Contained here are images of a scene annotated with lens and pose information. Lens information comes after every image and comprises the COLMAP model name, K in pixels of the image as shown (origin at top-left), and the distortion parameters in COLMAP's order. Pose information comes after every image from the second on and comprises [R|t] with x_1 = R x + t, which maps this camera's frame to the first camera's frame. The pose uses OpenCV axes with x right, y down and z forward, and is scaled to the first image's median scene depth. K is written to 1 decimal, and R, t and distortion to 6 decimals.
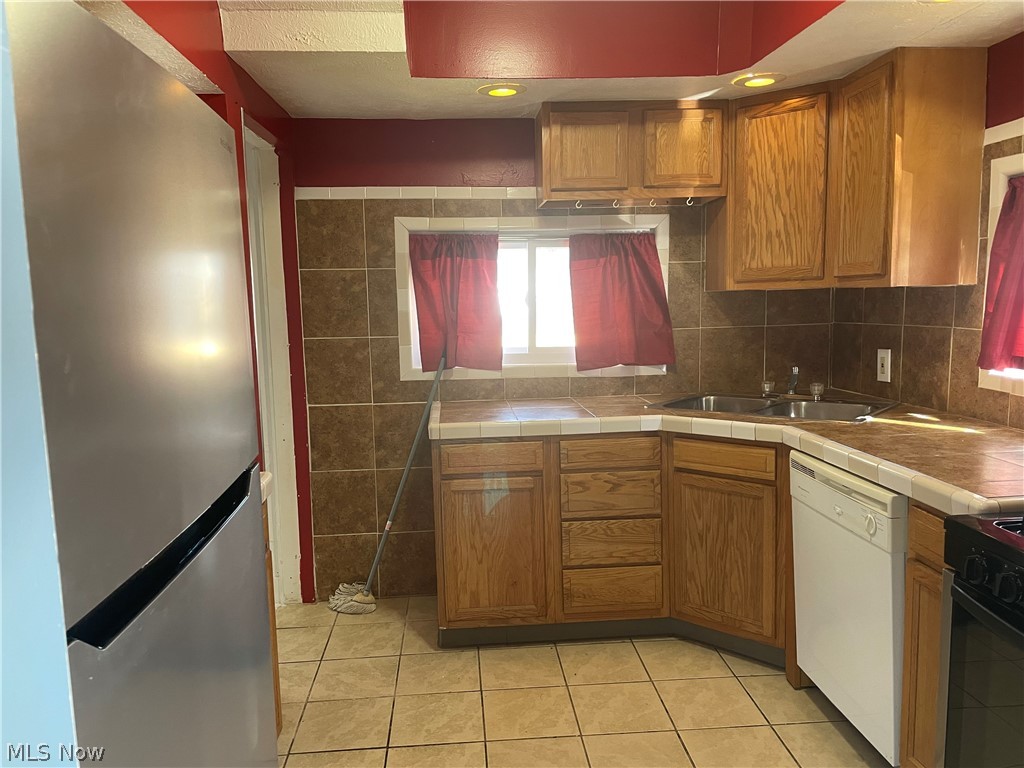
lens RADIAL K [[748.2, 0, 512.0], [0, 748.2, 384.0], [0, 0, 1]] dist [0.107269, -0.142029]
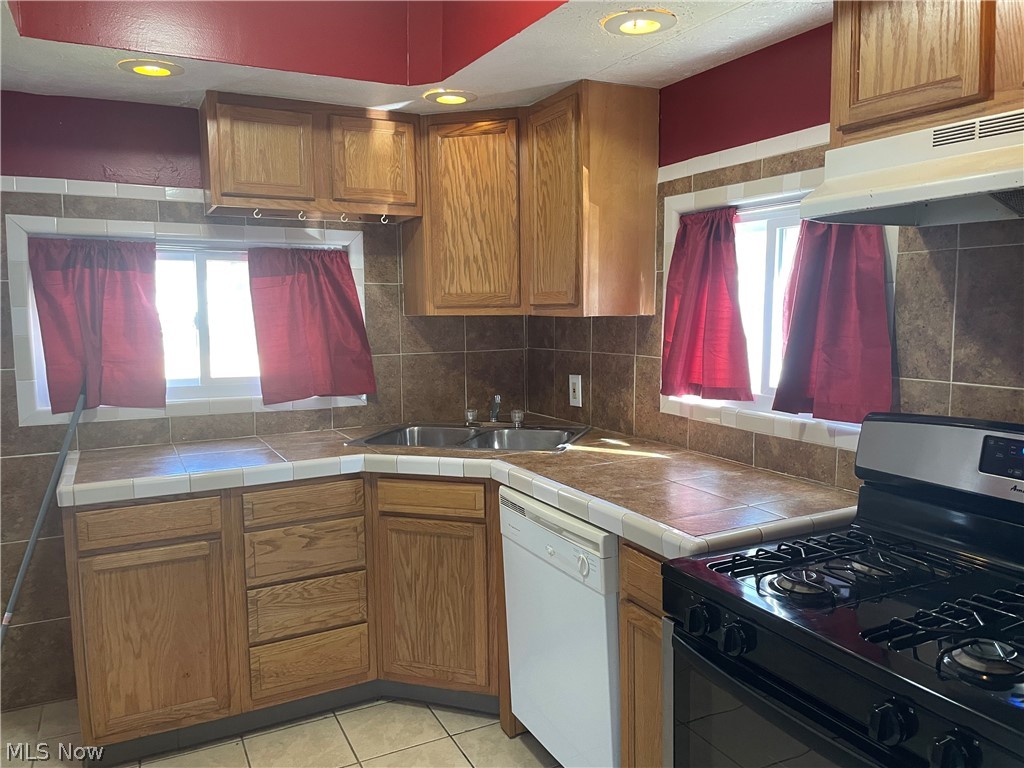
lens RADIAL K [[748.2, 0, 512.0], [0, 748.2, 384.0], [0, 0, 1]] dist [0.107269, -0.142029]
pose [[0.920610, -0.028063, 0.389474, 0.015018], [0.035410, 0.999304, -0.011697, -0.025525], [-0.388875, 0.024559, 0.920963, 0.102813]]
